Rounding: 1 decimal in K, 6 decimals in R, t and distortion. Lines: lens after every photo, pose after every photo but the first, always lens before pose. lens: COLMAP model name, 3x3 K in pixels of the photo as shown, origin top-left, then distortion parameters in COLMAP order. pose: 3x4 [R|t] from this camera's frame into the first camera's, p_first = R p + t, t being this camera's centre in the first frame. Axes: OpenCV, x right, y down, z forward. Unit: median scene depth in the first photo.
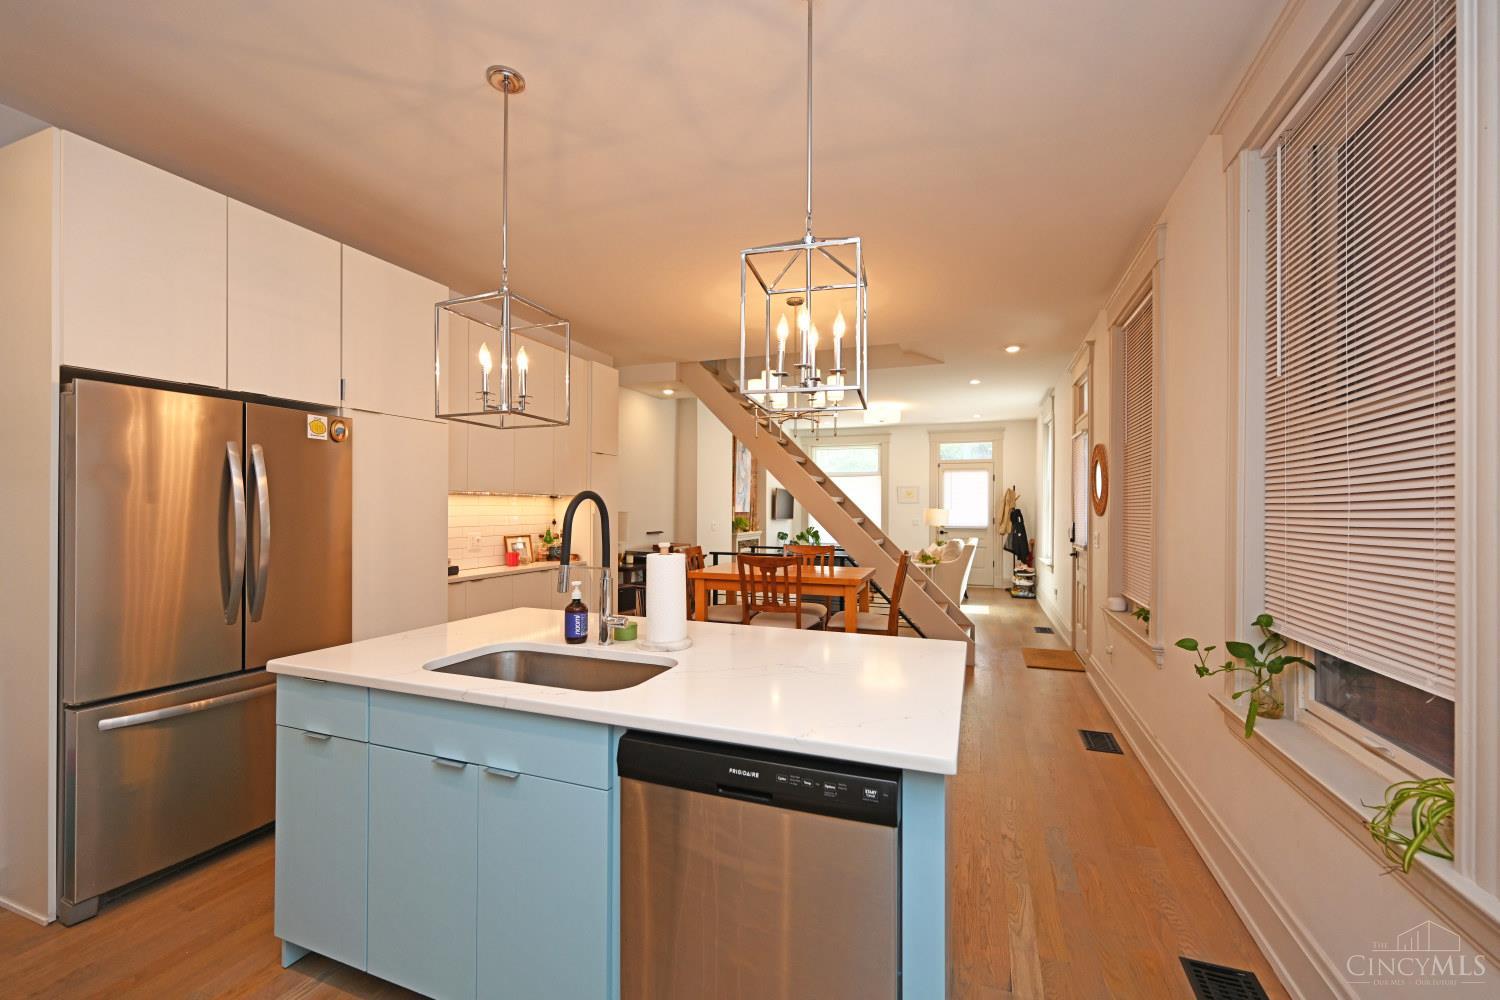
lens RADIAL K [[600.0, 0, 749.3], [0, 600.0, 504.8], [0, 0, 1]] dist [0.001141, -0.000035]
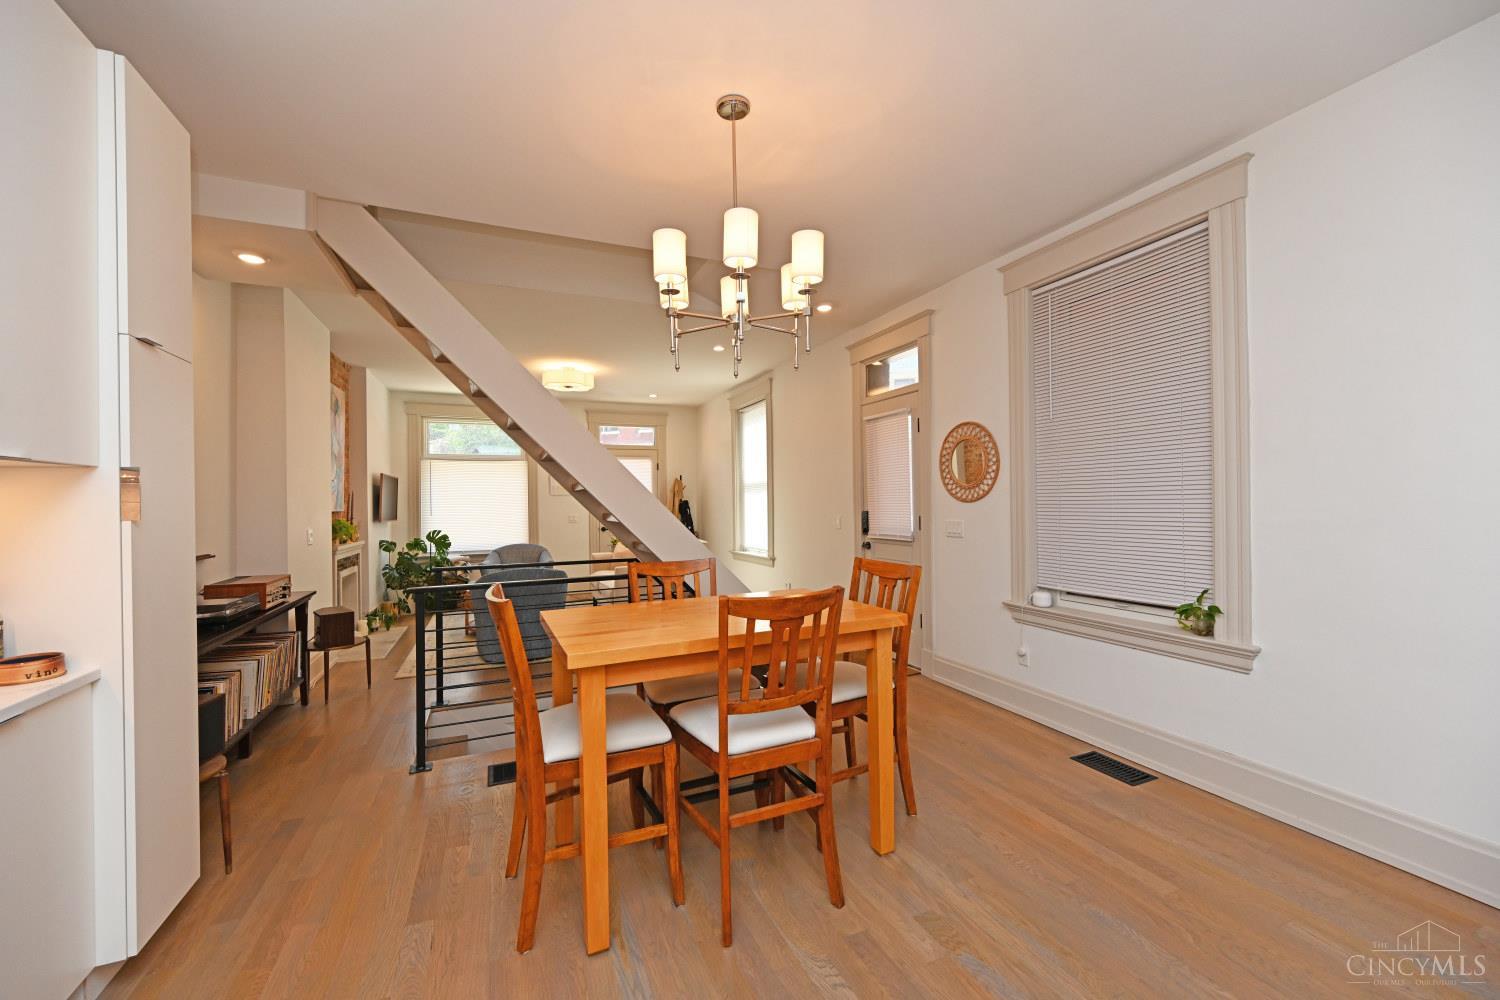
lens RADIAL K [[592.9, 0, 752.4], [0, 592.9, 504.3], [0, 0, 1]] dist [-0.002527, -0.000075]
pose [[0.718138, -0.016864, 0.695697, -0.128757], [0.012367, 0.999858, 0.011471, 0.003357], [-0.695791, 0.000366, 0.718244, 0.282050]]
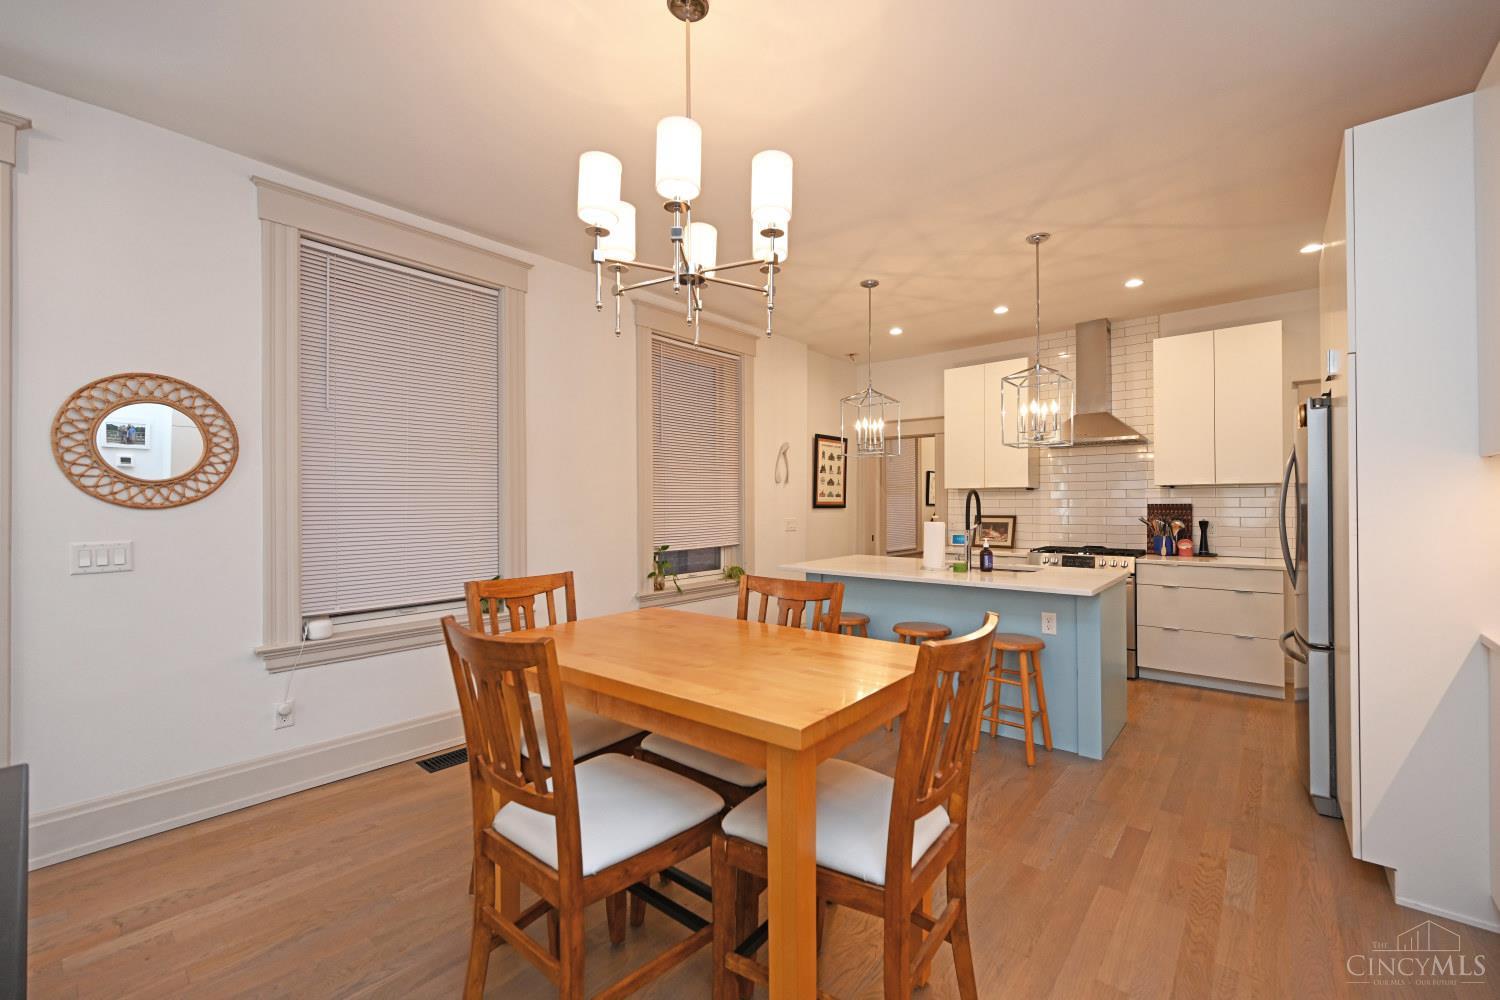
lens RADIAL K [[629.7, 0, 744.9], [0, 629.7, 501.1], [0, 0, 1]] dist [-0.001316, -0.000016]
pose [[-0.942595, 0.001531, 0.333935, -0.049715], [-0.001688, 0.999955, -0.009348, 0.007336], [-0.333934, -0.009375, -0.942550, 0.646144]]
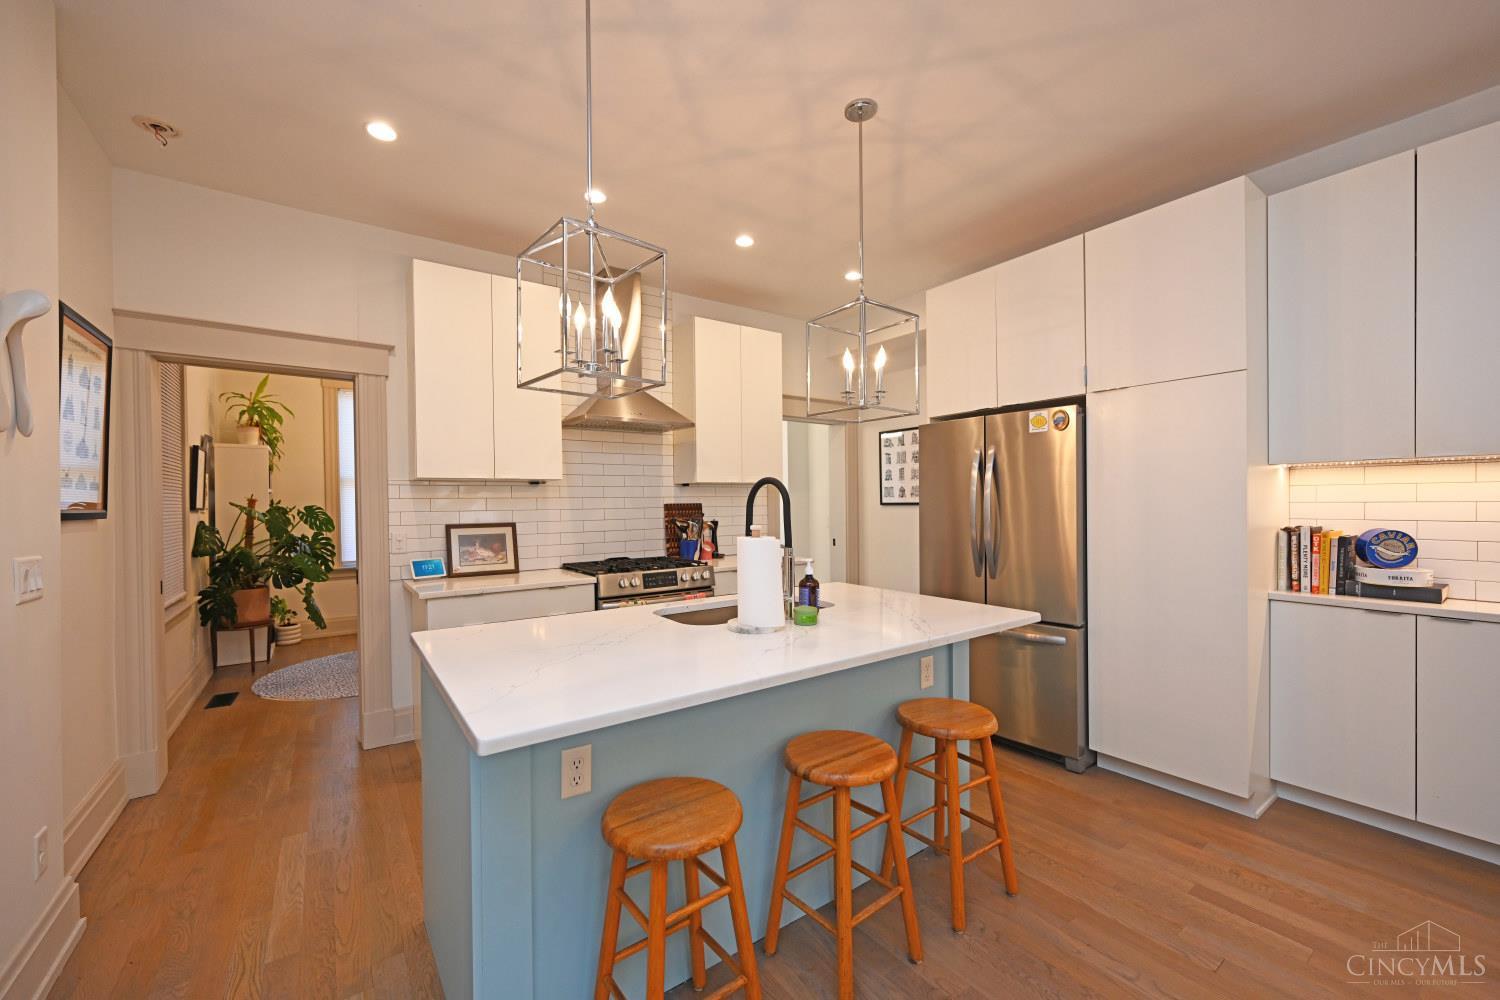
lens RADIAL K [[597.4, 0, 772.4], [0, 597.4, 507.5], [0, 0, 1]] dist [-0.000093, -0.000054]
pose [[-0.542834, 0.010271, -0.839777, 0.139898], [0.012733, 0.999911, 0.003999, 0.006123], [0.839743, -0.008522, -0.542917, 0.326197]]
